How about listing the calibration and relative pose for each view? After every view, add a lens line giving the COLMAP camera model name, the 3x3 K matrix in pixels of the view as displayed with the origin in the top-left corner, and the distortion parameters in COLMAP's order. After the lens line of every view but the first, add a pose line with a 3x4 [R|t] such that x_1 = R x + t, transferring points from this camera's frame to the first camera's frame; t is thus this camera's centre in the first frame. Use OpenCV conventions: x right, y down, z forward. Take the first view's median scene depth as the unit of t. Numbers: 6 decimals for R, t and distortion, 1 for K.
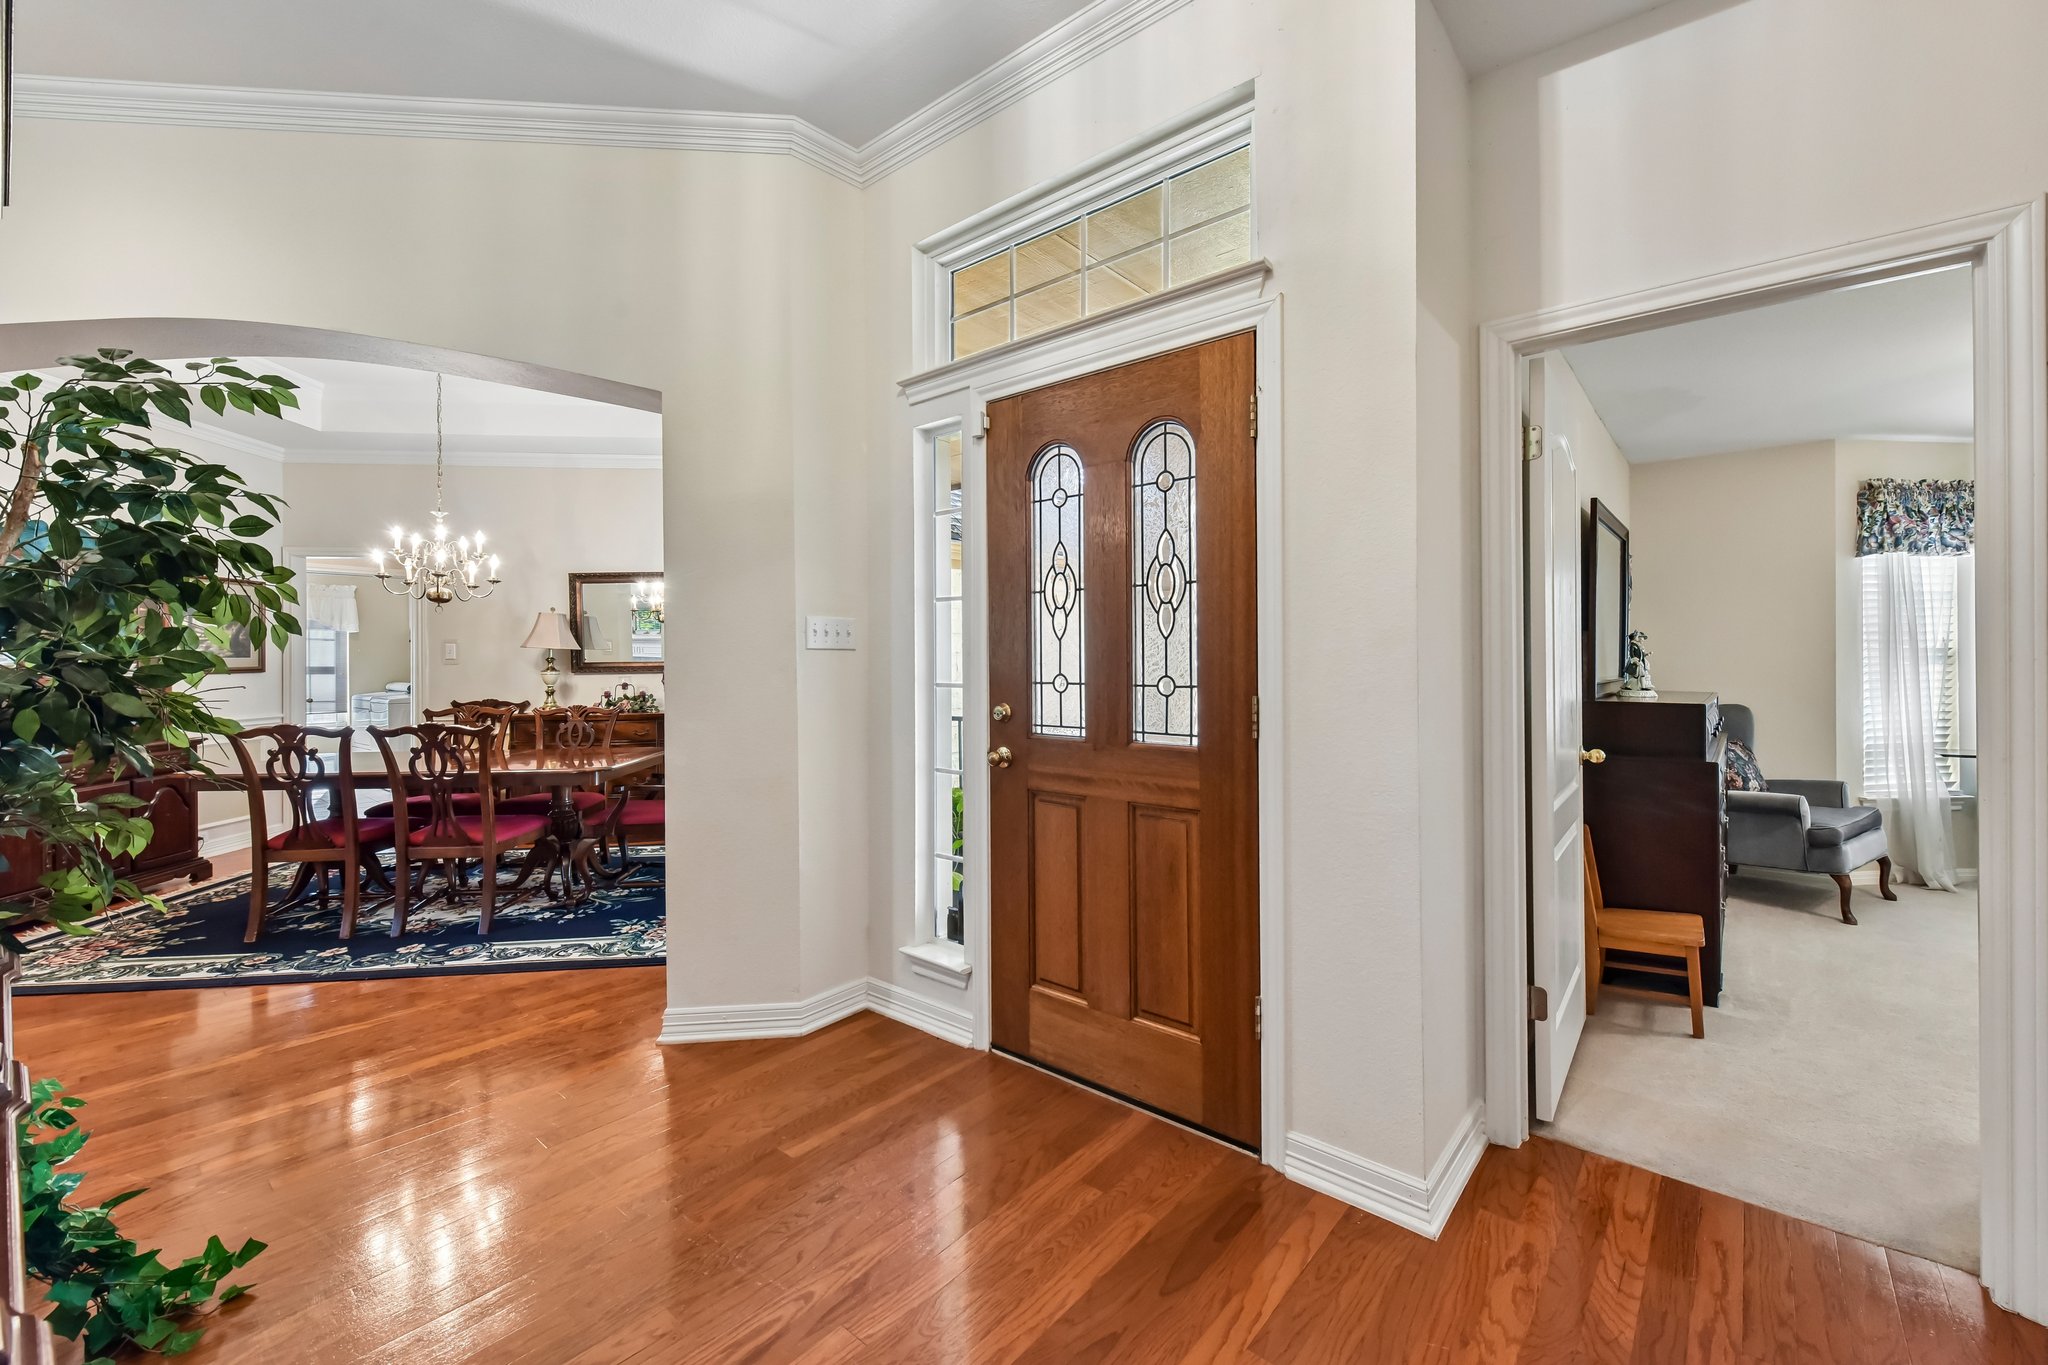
lens RADIAL K [[856.7, 0, 1030.0], [0, 856.7, 660.9], [0, 0, 1]] dist [-0.001028, -0.000168]
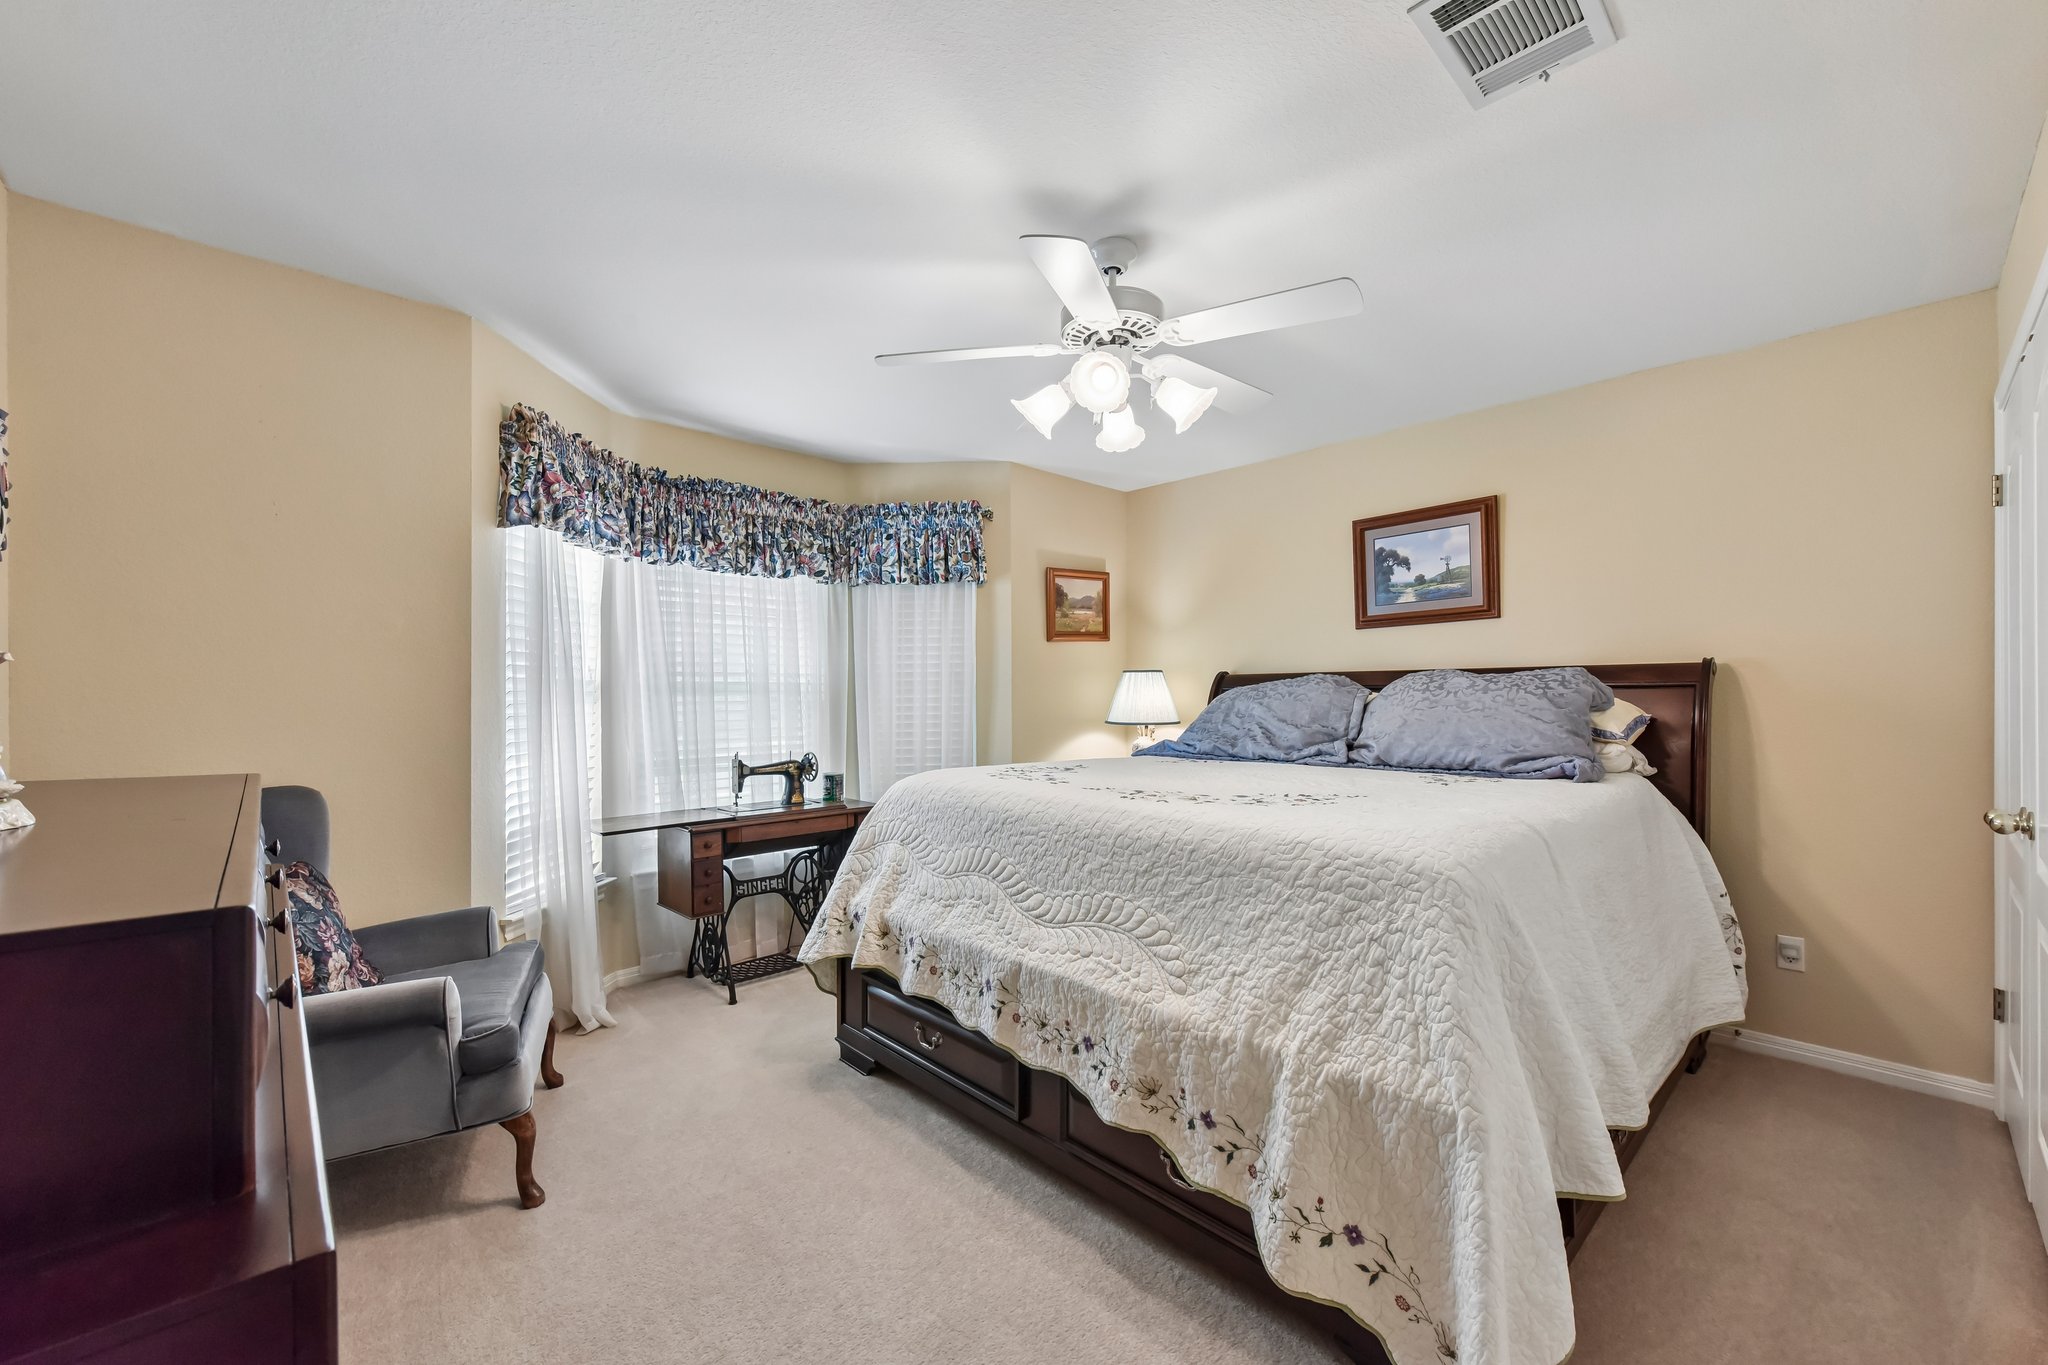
lens RADIAL K [[794.7, 0, 1031.3], [0, 794.7, 697.6], [0, 0, 1]] dist [0.001776, 0.000137]
pose [[0.103839, 0.005029, 0.994581, 0.448283], [0.001144, 0.999986, -0.005176, 0.003748], [-0.994593, 0.001675, 0.103832, 0.572283]]
